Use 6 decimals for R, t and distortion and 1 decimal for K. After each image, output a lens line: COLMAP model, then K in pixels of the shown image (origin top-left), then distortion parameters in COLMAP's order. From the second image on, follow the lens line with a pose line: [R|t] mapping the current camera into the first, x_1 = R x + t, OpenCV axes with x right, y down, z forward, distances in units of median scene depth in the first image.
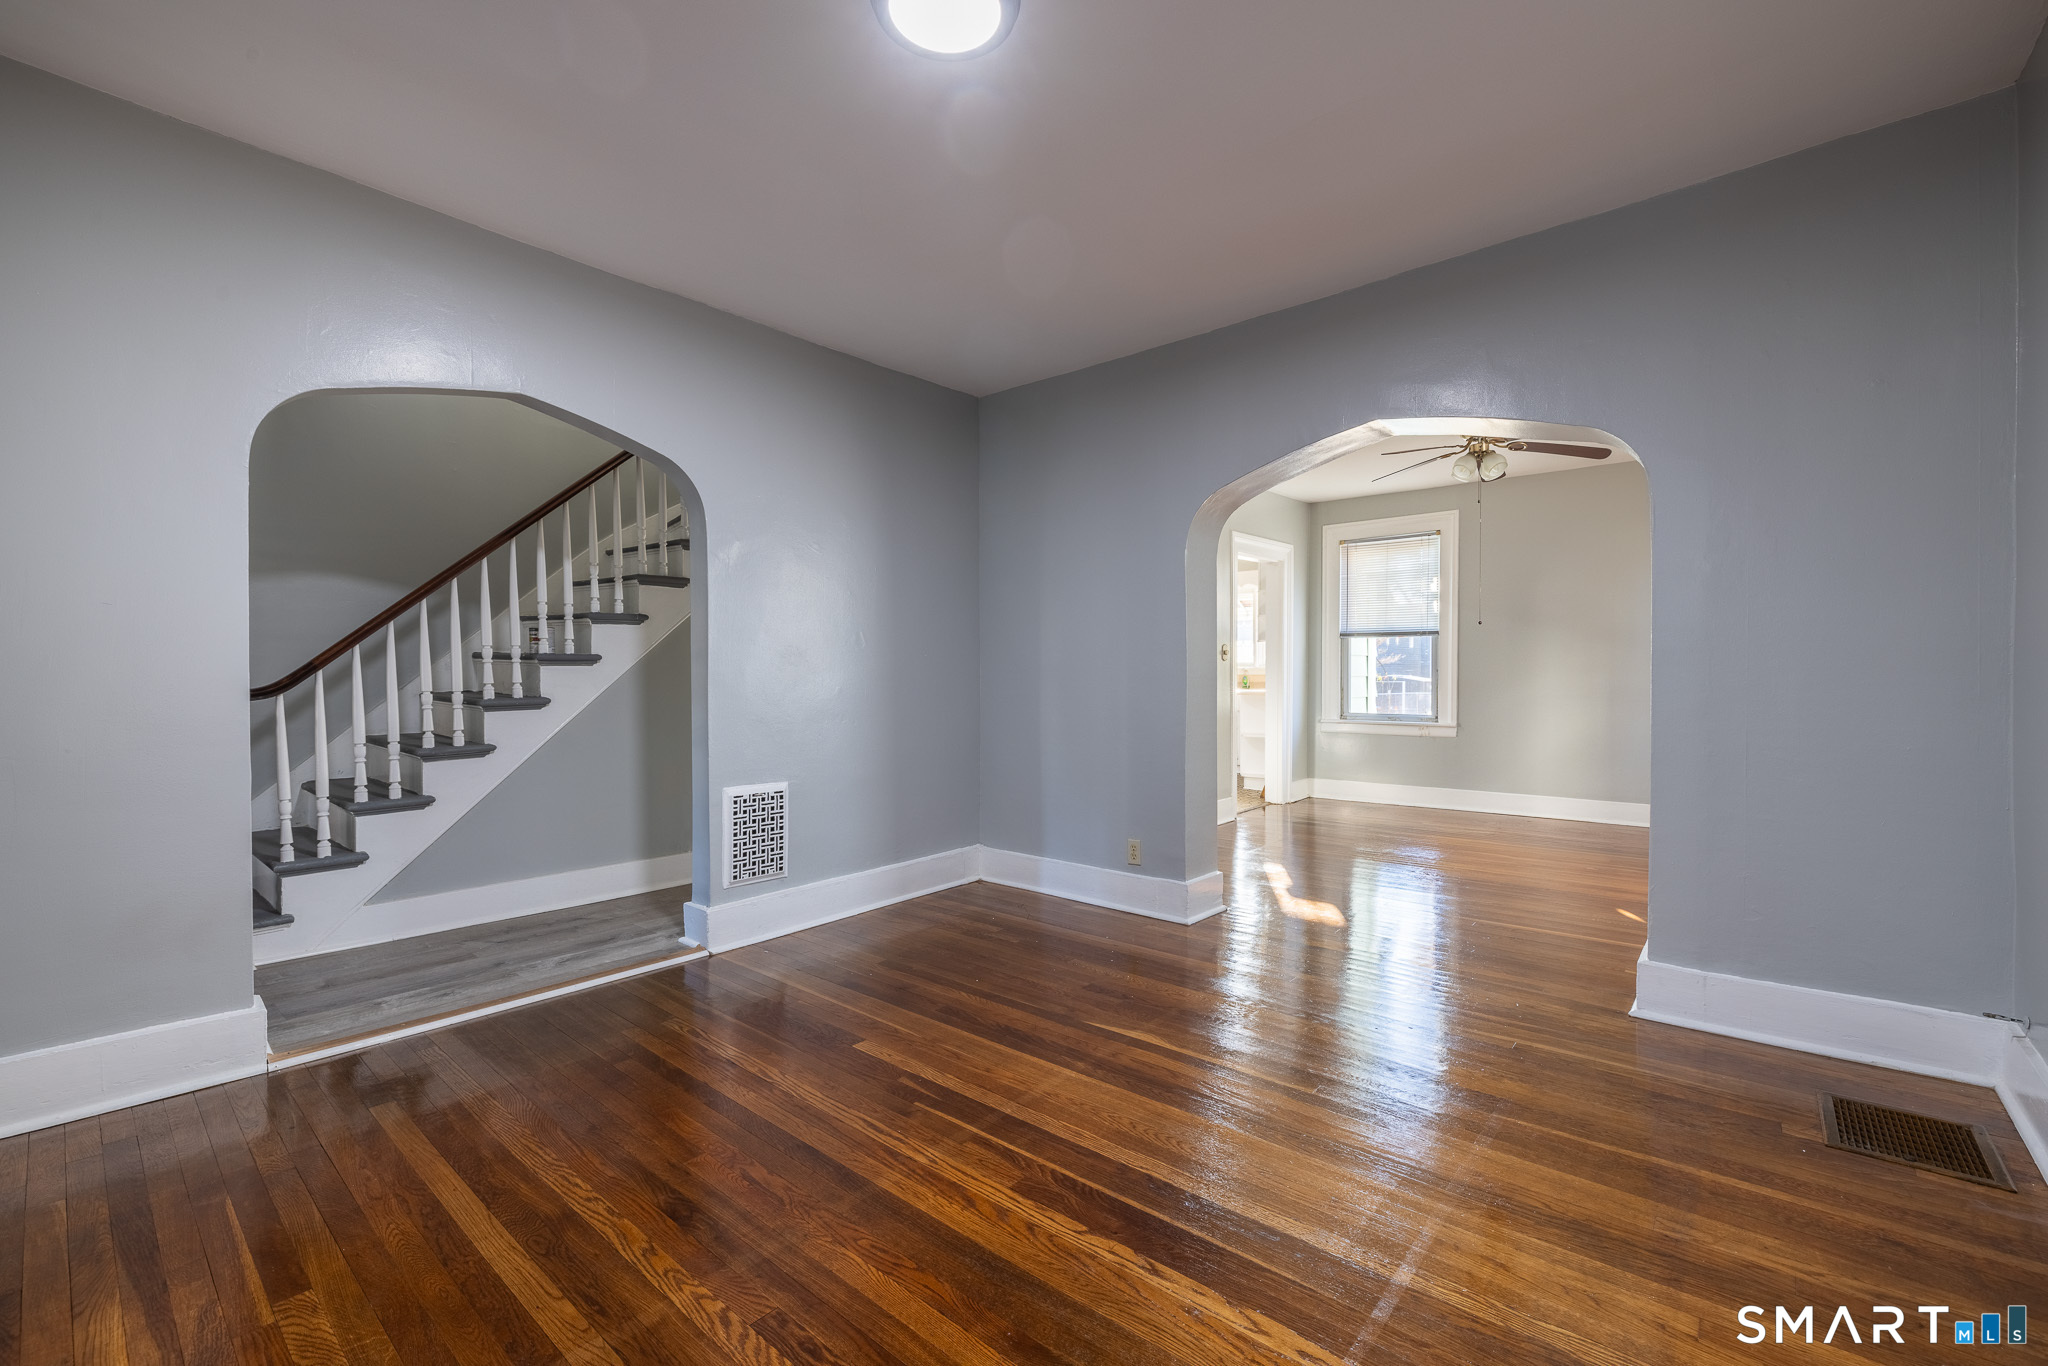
lens RADIAL K [[876.2, 0, 1001.6], [0, 876.2, 676.8], [0, 0, 1]] dist [-0.005745, -0.000145]
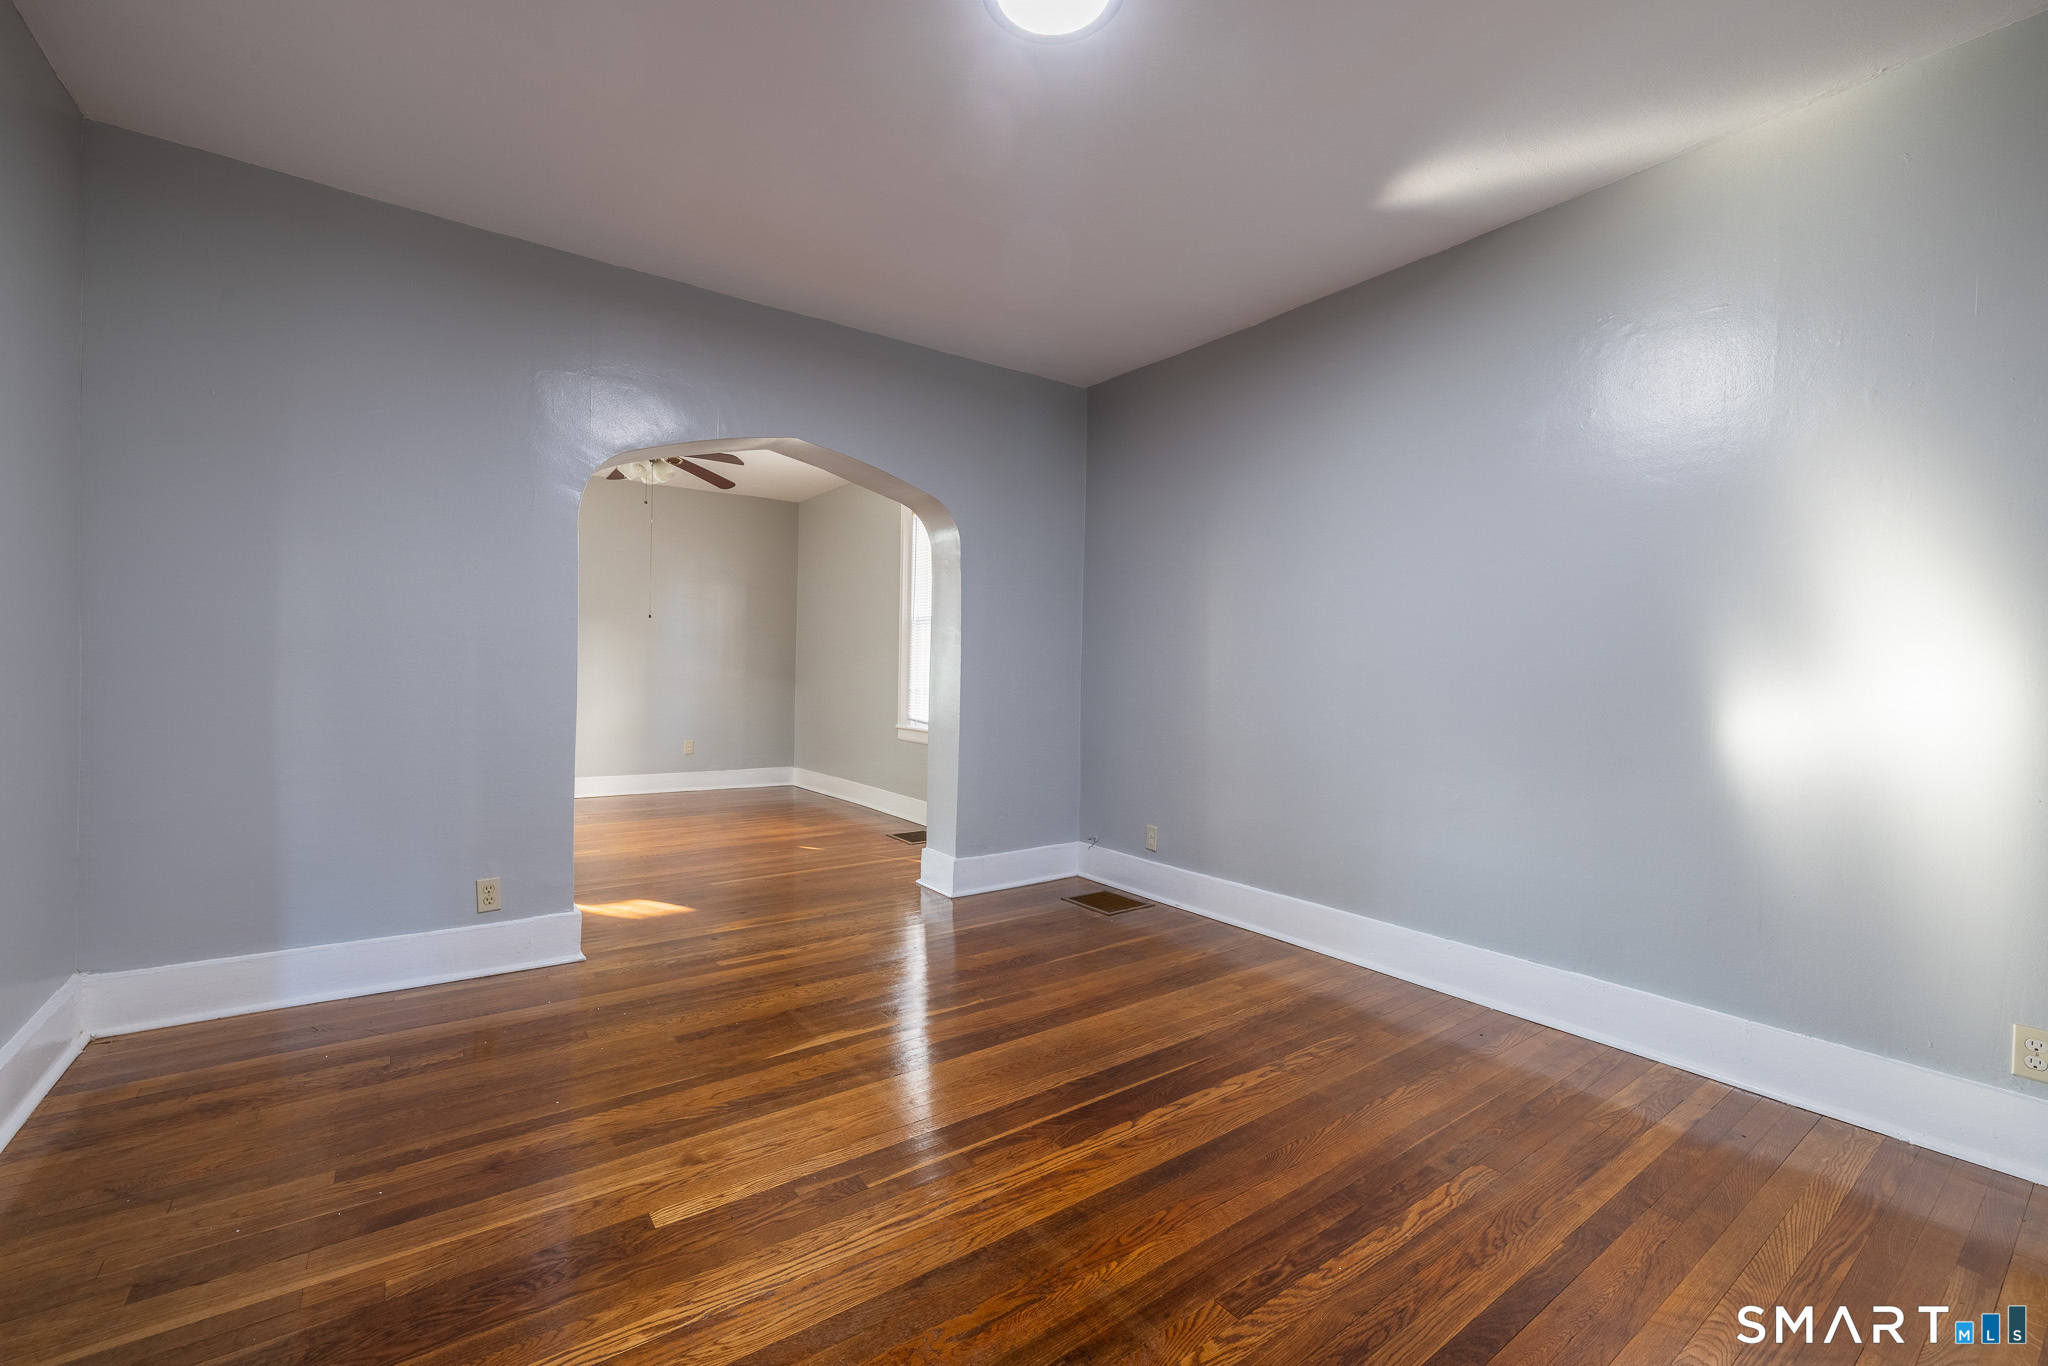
lens RADIAL K [[854.3, 0, 1024.0], [0, 854.3, 683.0], [0, 0, 1]] dist [0.000127, 0.000074]
pose [[0.210219, -0.009925, 0.977604, -0.526087], [-0.019800, 0.999700, 0.014407, -0.008058], [-0.977454, -0.022385, 0.209959, 0.418637]]
